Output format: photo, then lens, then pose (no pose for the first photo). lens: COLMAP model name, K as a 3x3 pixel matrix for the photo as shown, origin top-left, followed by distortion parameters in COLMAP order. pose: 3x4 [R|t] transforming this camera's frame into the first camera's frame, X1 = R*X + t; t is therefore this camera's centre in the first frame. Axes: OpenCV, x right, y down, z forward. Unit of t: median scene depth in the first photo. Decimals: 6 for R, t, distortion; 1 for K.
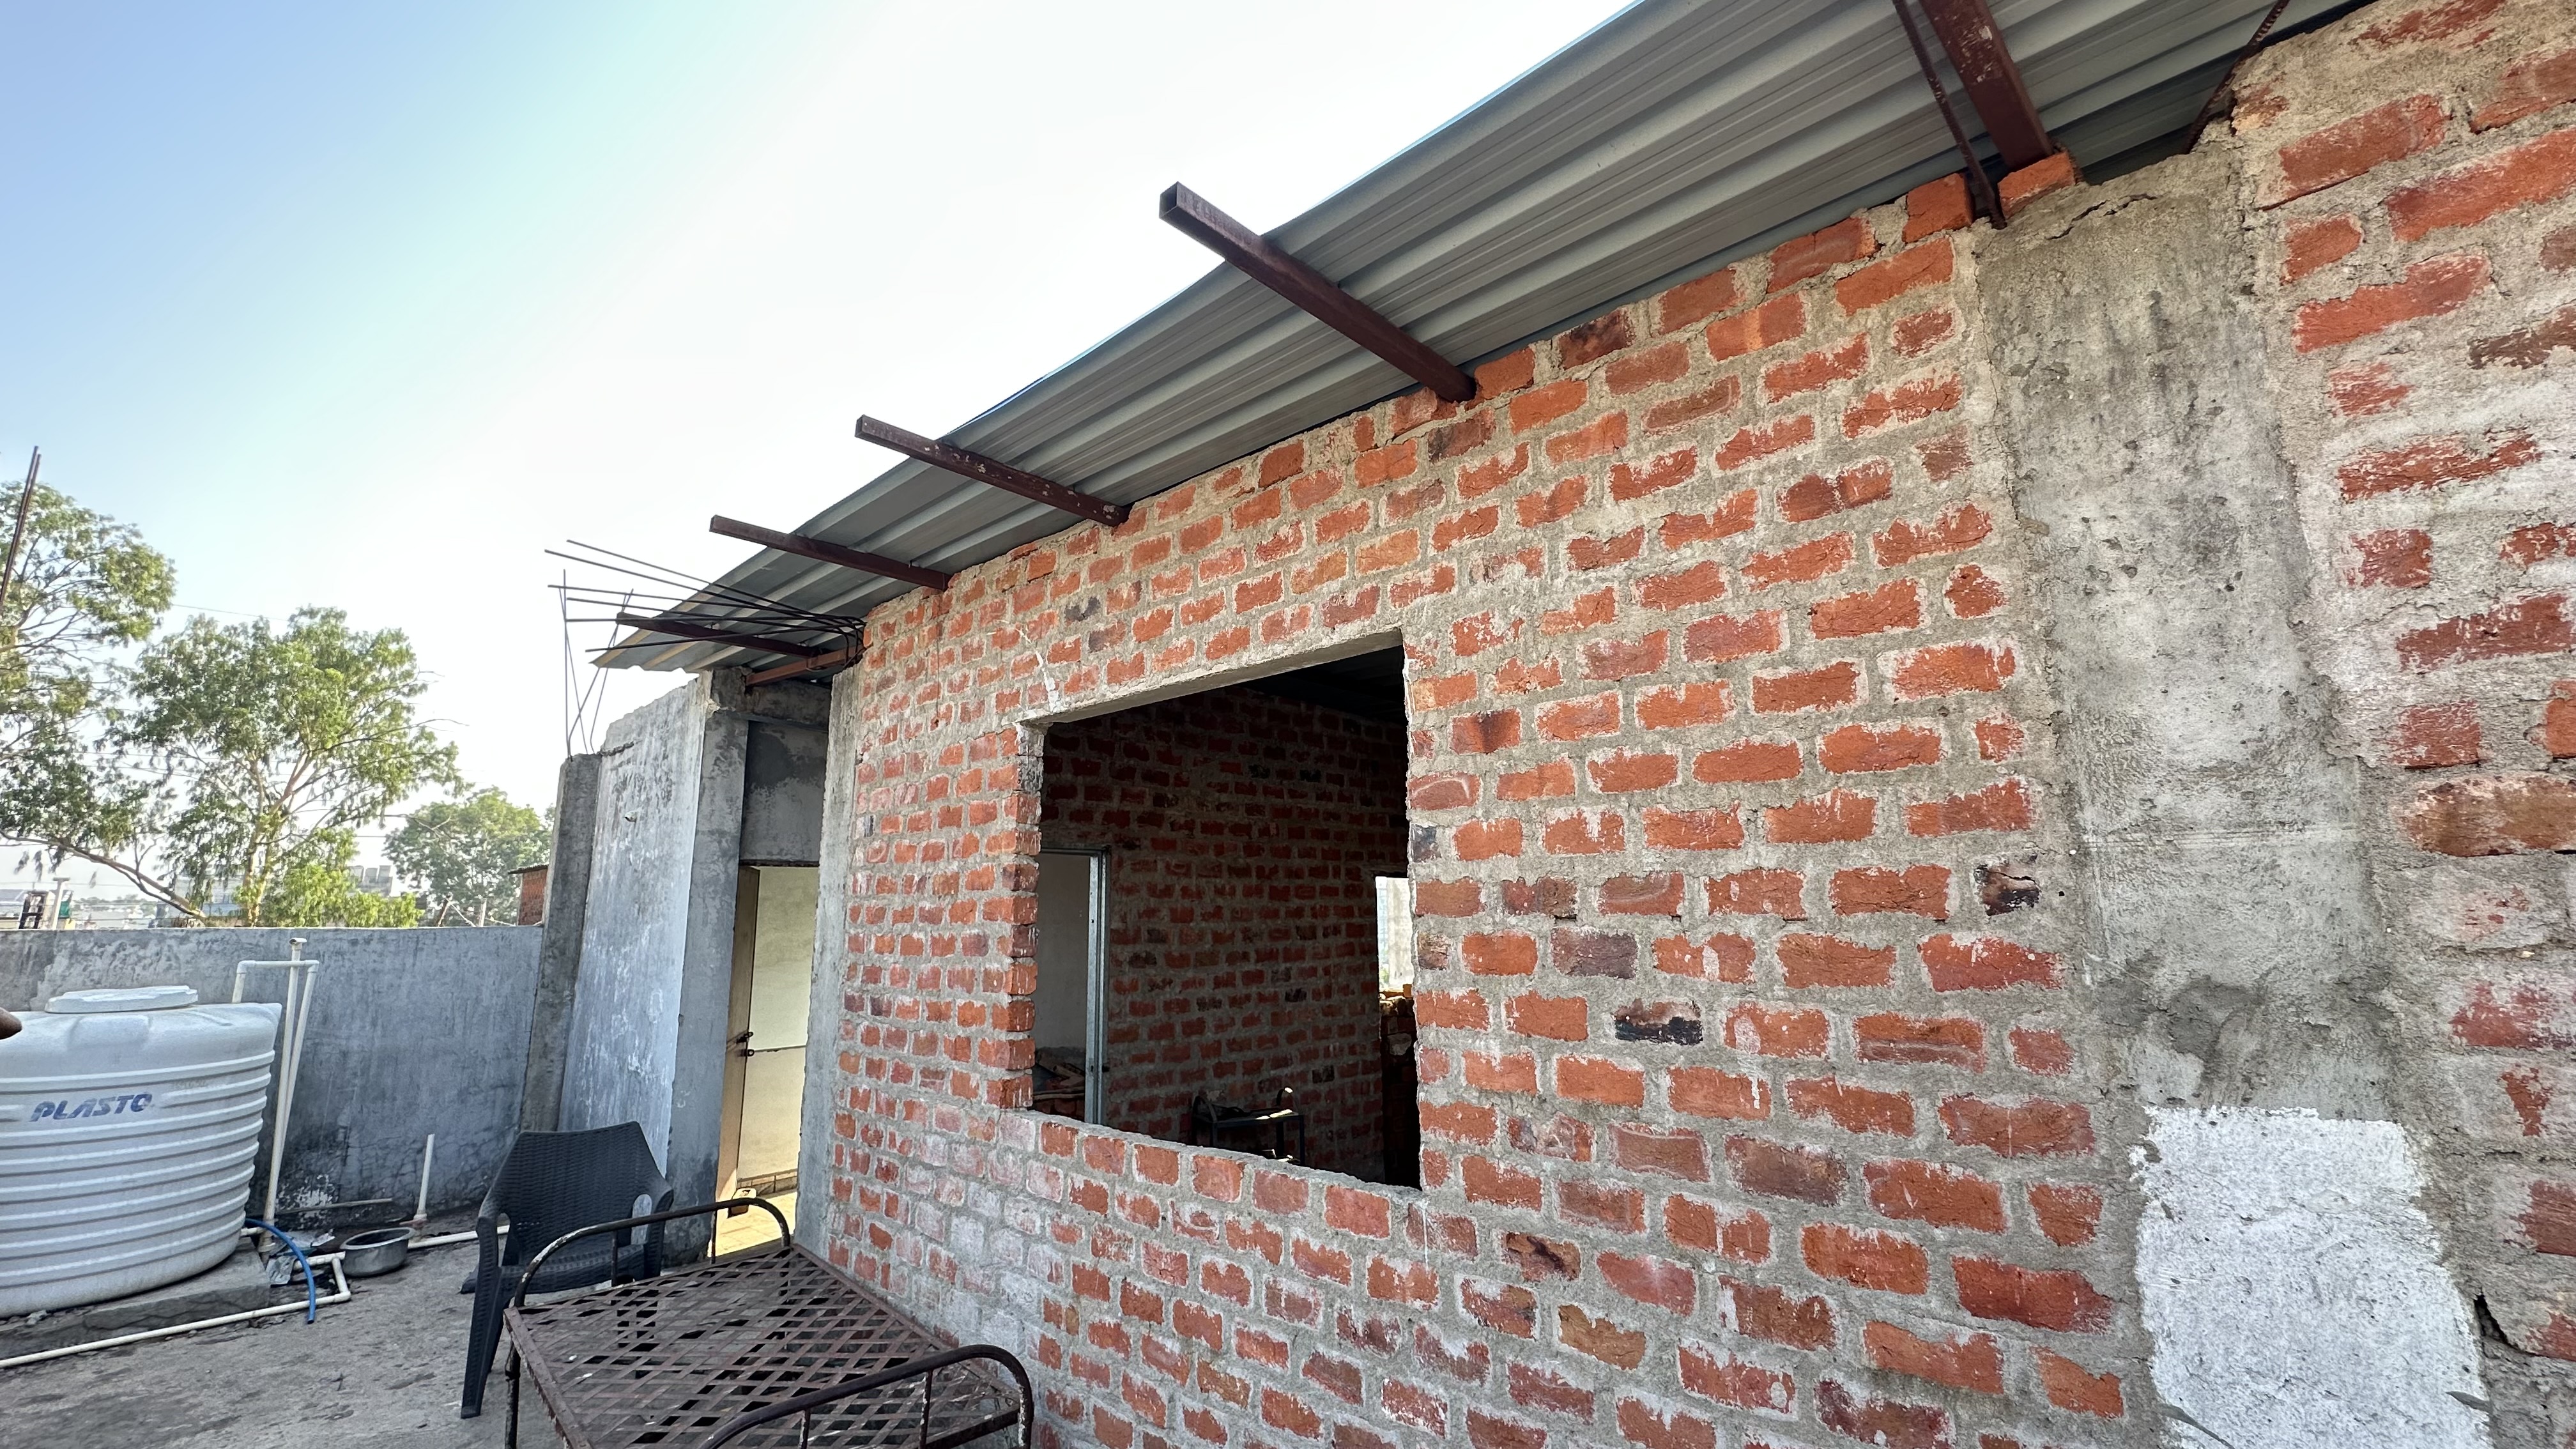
lens RADIAL K [[1027.0, 0, 1295.3], [0, 1027.0, 724.6], [0, 0, 1]] dist [-0.004511, 0.000937]
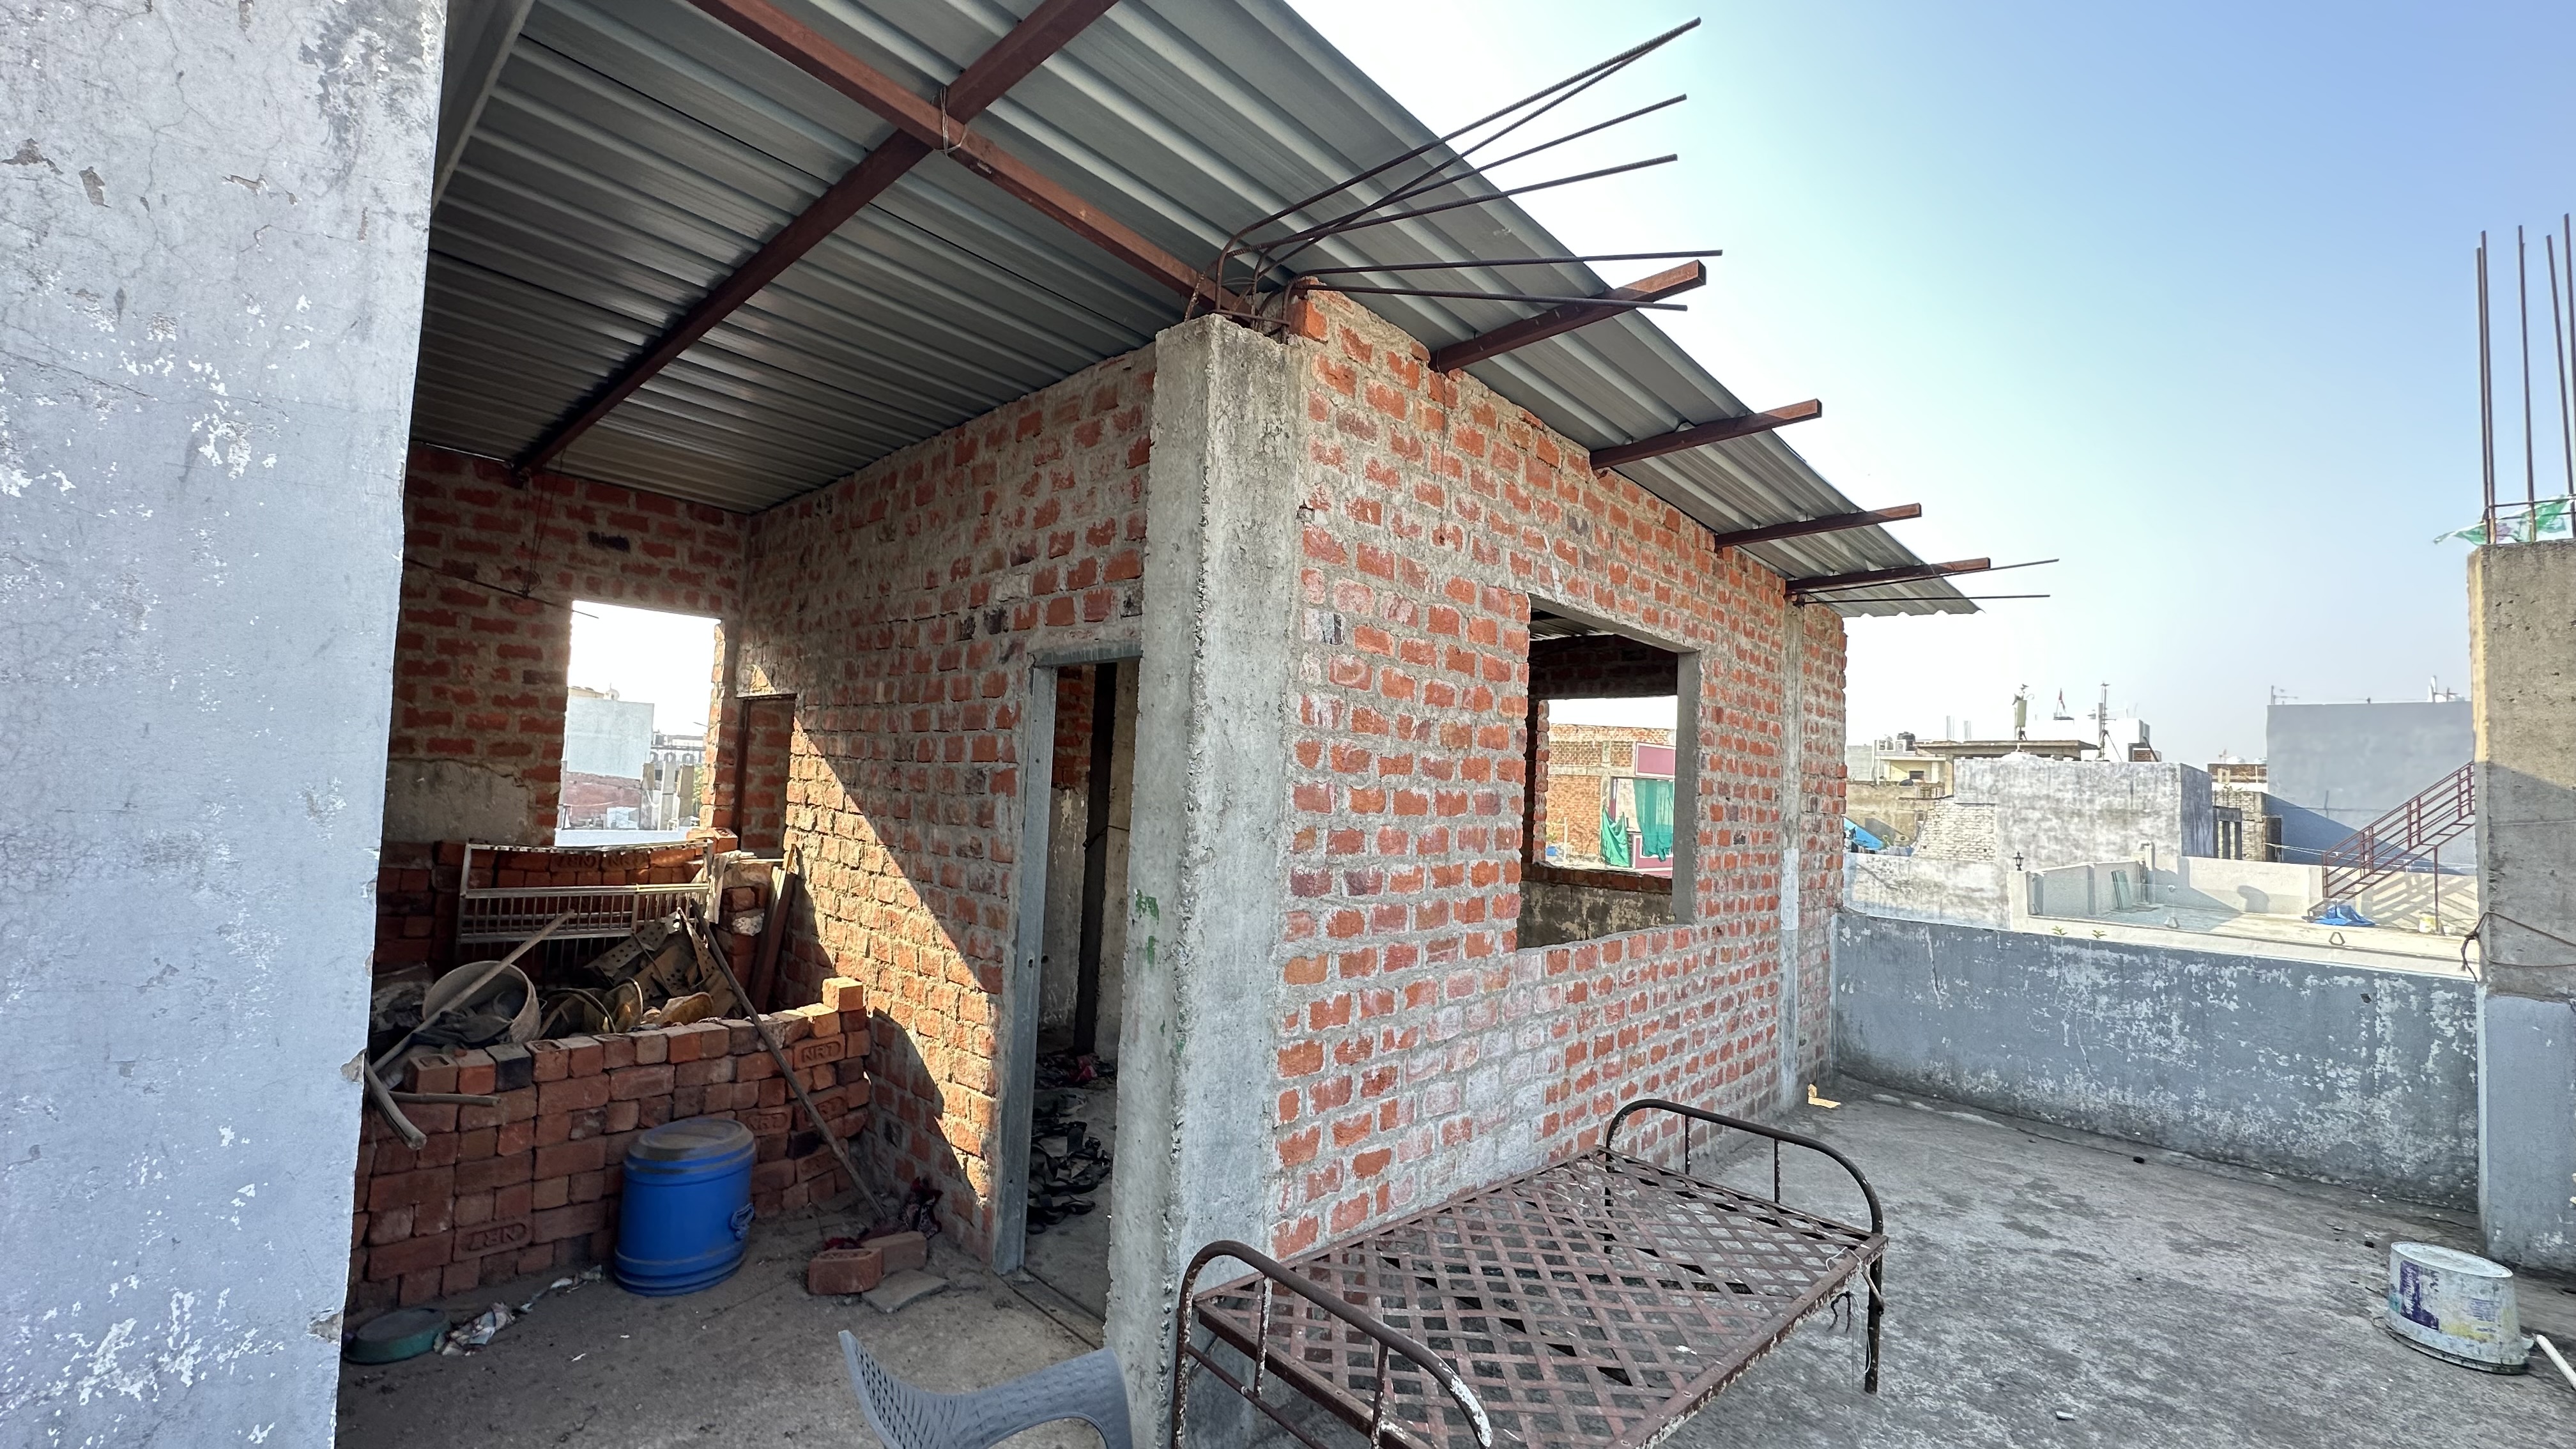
lens RADIAL K [[1027.0, 0, 1296.5], [0, 1027.0, 731.7], [0, 0, 1]] dist [-0.004511, 0.000937]
pose [[-0.008985, 0.069683, 0.997529, -1.262594], [-0.227001, 0.971383, -0.069901, 0.253325], [-0.973853, -0.227068, 0.007090, 1.166126]]
